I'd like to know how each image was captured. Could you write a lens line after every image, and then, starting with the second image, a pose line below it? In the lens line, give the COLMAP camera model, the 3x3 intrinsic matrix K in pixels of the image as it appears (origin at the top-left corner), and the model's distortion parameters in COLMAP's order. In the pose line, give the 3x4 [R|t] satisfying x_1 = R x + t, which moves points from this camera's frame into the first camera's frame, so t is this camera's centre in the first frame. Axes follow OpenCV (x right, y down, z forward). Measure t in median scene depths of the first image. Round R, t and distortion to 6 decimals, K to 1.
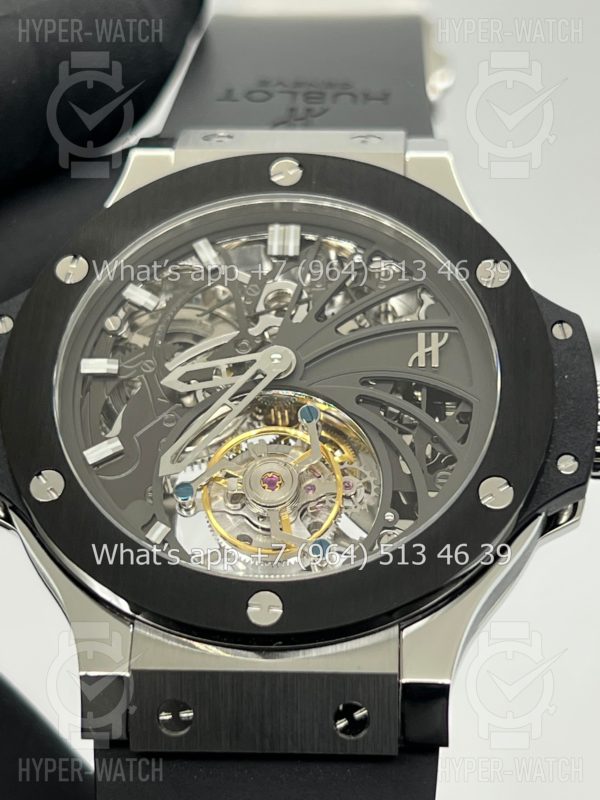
lens RADIAL K [[1838.3, 0, 300.0], [0, 1838.3, 400.0], [0, 0, 1]] dist [0.195136, -0.040106]
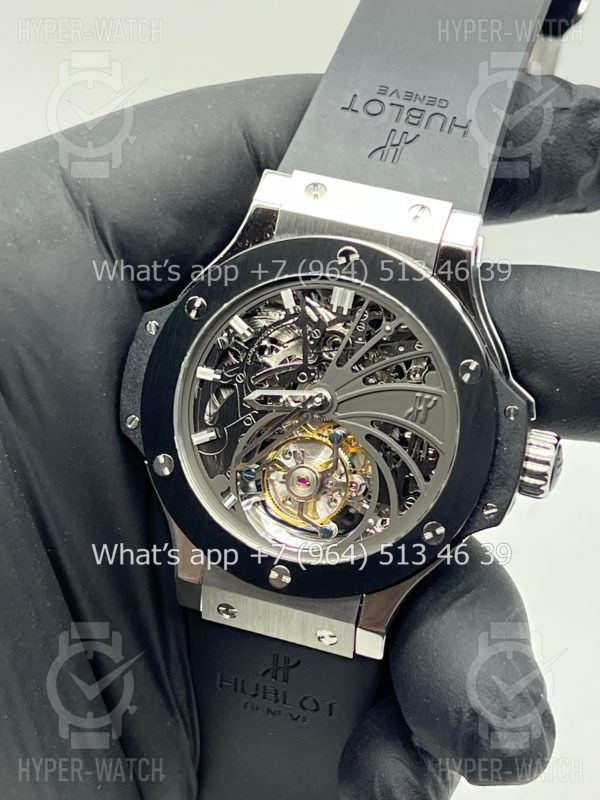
lens RADIAL K [[1838.3, 0, 300.0], [0, 1838.3, 400.0], [0, 0, 1]] dist [0.195136, -0.040106]
pose [[0.966853, 0.187917, -0.172868, 0.231714], [-0.055294, 0.815051, 0.576745, -0.885121], [0.249276, -0.548069, 0.798425, -0.206632]]
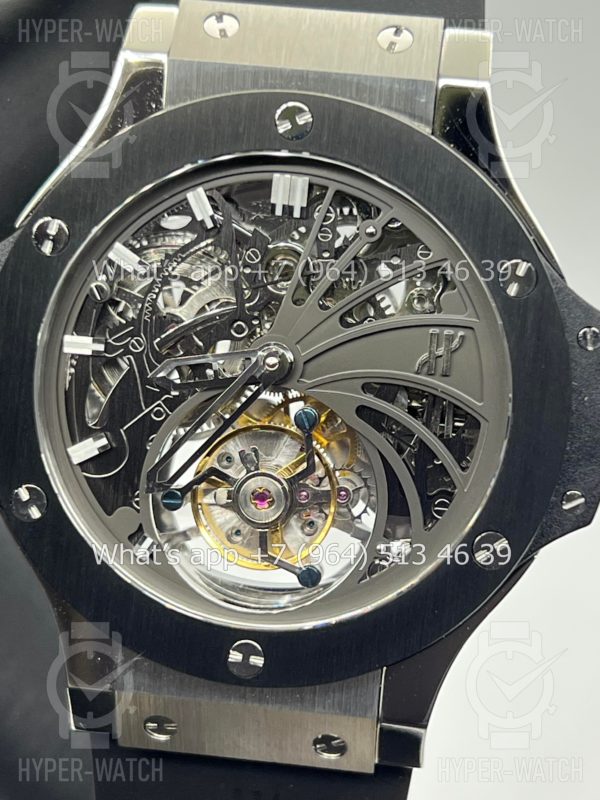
lens RADIAL K [[1838.3, 0, 300.0], [0, 1838.3, 400.0], [0, 0, 1]] dist [0.195136, -0.040106]
pose [[0.997037, 0.055209, -0.053559, 0.051085], [-0.017535, 0.841106, 0.540586, -0.500871], [0.074894, -0.538046, 0.839582, 0.215209]]
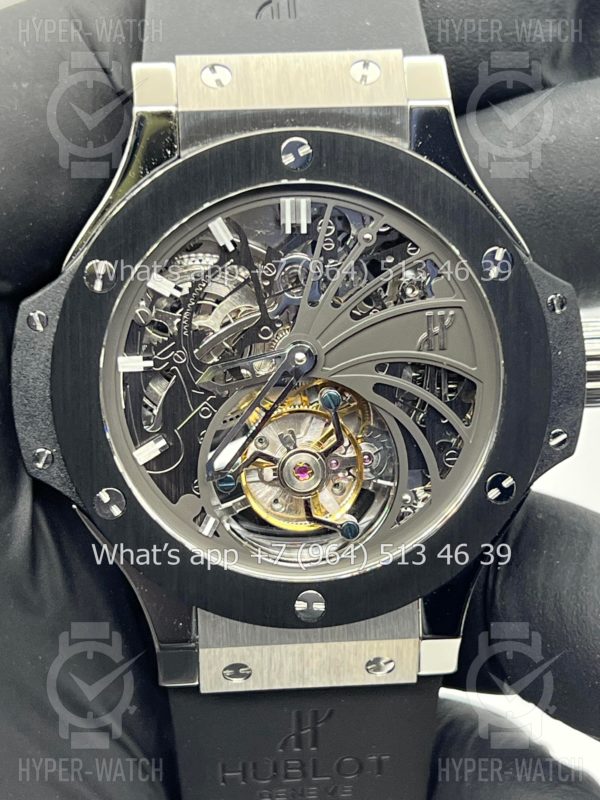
lens RADIAL K [[1838.3, 0, 300.0], [0, 1838.3, 400.0], [0, 0, 1]] dist [0.195136, -0.040106]
pose [[0.992593, -0.079382, 0.091962, -0.114573], [0.010211, 0.808821, 0.587966, -0.638997], [-0.121054, -0.582672, 0.803641, 0.106594]]
